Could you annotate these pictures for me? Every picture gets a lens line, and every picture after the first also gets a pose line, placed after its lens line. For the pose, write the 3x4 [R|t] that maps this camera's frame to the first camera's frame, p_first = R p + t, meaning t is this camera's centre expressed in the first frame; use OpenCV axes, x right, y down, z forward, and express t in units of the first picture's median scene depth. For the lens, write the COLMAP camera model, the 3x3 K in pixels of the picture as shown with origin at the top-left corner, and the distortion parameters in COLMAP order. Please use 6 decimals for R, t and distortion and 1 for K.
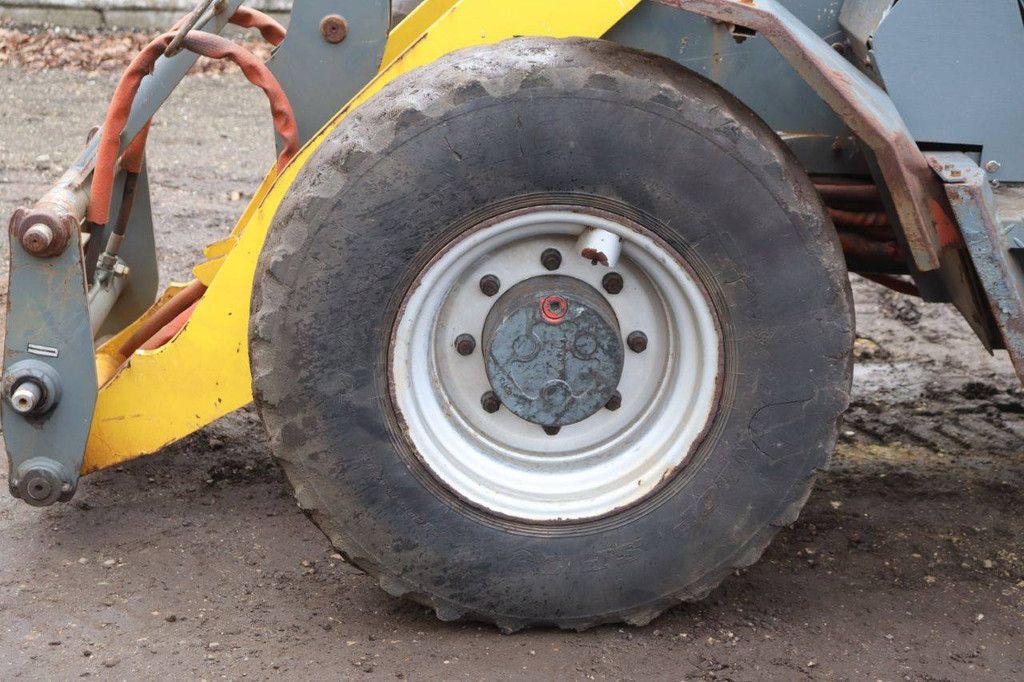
lens RADIAL K [[2098.3, 0, 512.0], [0, 2098.3, 341.0], [0, 0, 1]] dist [0.273985, 0.210345]
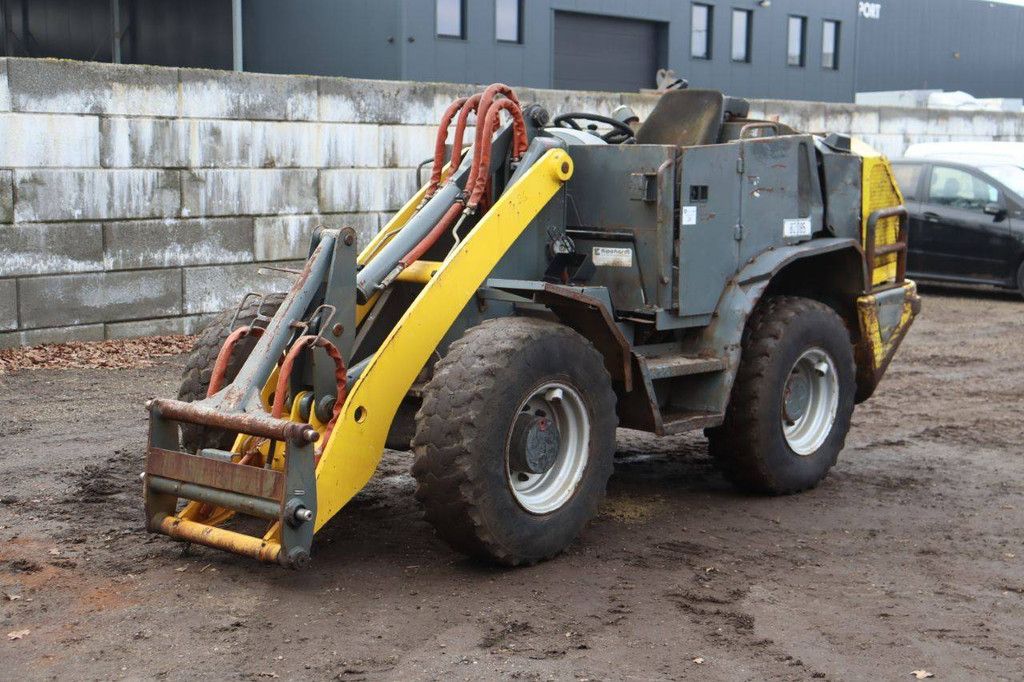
lens RADIAL K [[1567.4, 0, 522.2], [0, 1567.4, 341.2], [0, 0, 1]] dist [0.103378, 0.095241]
pose [[0.669868, -0.094943, 0.736385, -1.313652], [0.199545, 0.978322, -0.055384, -0.013307], [-0.715163, 0.184042, 0.674292, -0.234570]]
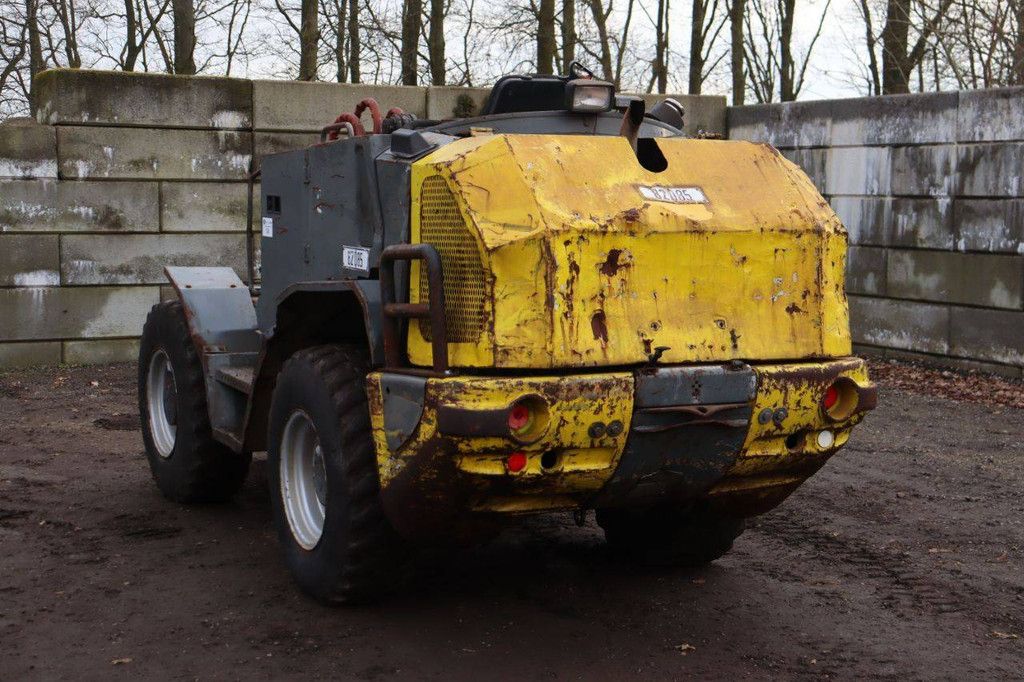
lens RADIAL K [[1704.9, 0, 512.0], [0, 1704.9, 341.0], [0, 0, 1]] dist [0.146198, 0.223977]
pose [[0.421690, 0.079512, -0.903247, 2.385442], [-0.250242, 0.967666, -0.031646, -0.117026], [0.871525, 0.239376, 0.427952, 0.357913]]
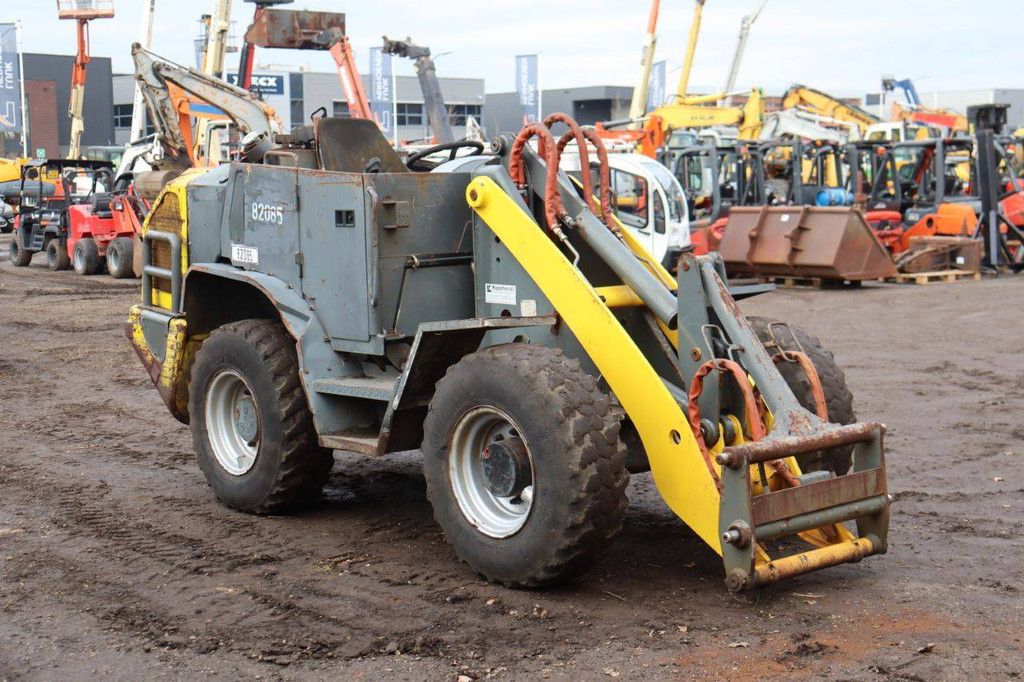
lens RADIAL K [[1529.5, 0, 512.0], [0, 1529.5, 341.0], [0, 0, 1]] dist [0.095408, 0.160956]
pose [[-0.631555, -0.088750, 0.770235, -1.367925], [0.217590, 0.933216, 0.285942, -0.770547], [-0.744173, 0.348183, -0.570066, 2.411580]]
